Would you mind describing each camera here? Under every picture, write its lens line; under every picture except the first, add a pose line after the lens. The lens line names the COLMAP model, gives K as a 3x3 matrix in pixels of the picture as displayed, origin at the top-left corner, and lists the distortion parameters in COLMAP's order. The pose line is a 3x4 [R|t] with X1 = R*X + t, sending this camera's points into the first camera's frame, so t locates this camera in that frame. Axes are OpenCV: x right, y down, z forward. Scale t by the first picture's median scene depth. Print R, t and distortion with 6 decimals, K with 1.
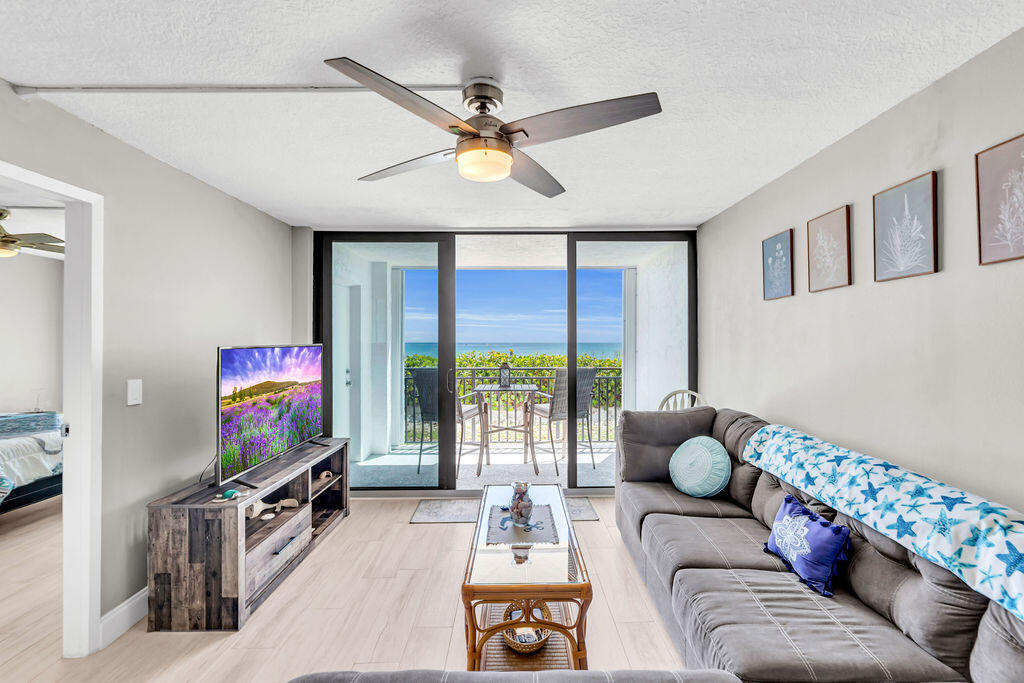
lens RADIAL K [[444.6, 0, 516.8], [0, 444.6, 334.4], [0, 0, 1]] dist [-0.003499, -0.000254]
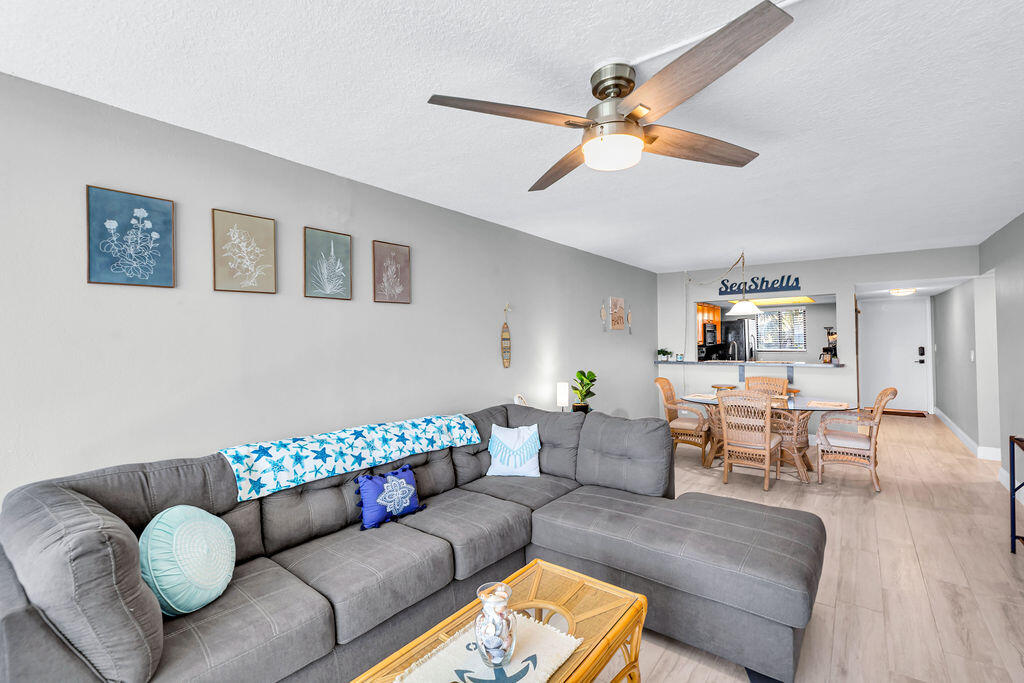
lens RADIAL K [[444.6, 0, 516.8], [0, 444.6, 334.4], [0, 0, 1]] dist [-0.003499, -0.000254]
pose [[-0.788298, 0.013341, 0.615149, -0.374012], [-0.000280, 0.999757, -0.022041, 0.011702], [-0.615293, -0.017547, -0.788103, 1.441790]]
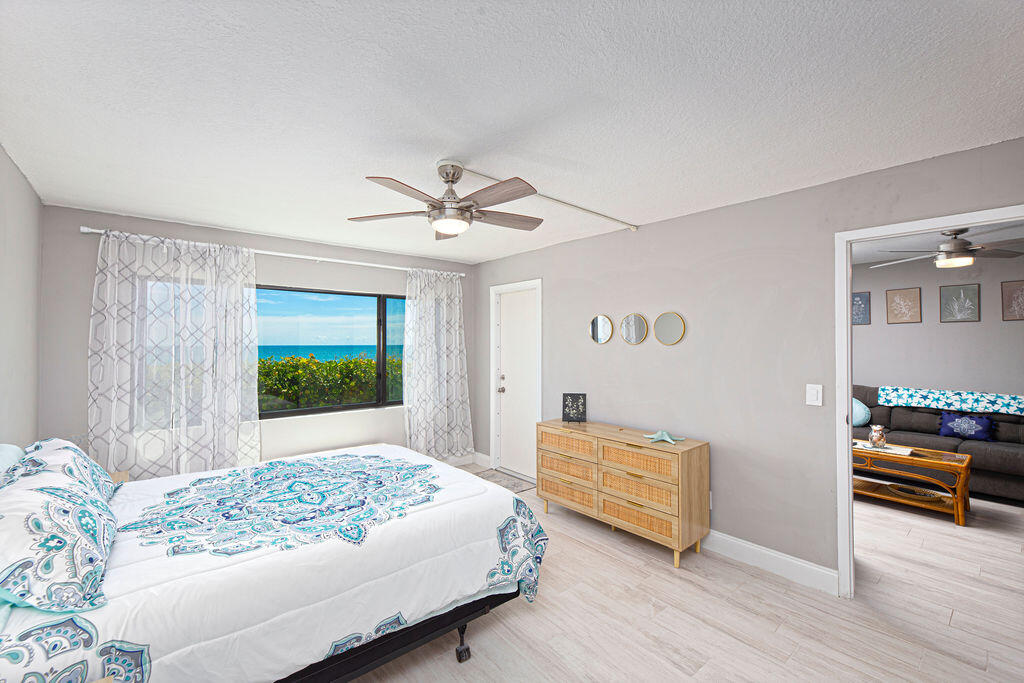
lens RADIAL K [[435.2, 0, 512.0], [0, 435.2, 341.5], [0, 0, 1]] dist [0.008428, -0.000530]
pose [[0.766630, 0.004168, 0.642076, -2.282341], [-0.008943, 0.999951, 0.004186, -0.001079], [-0.642027, -0.008951, 0.766630, 0.593190]]
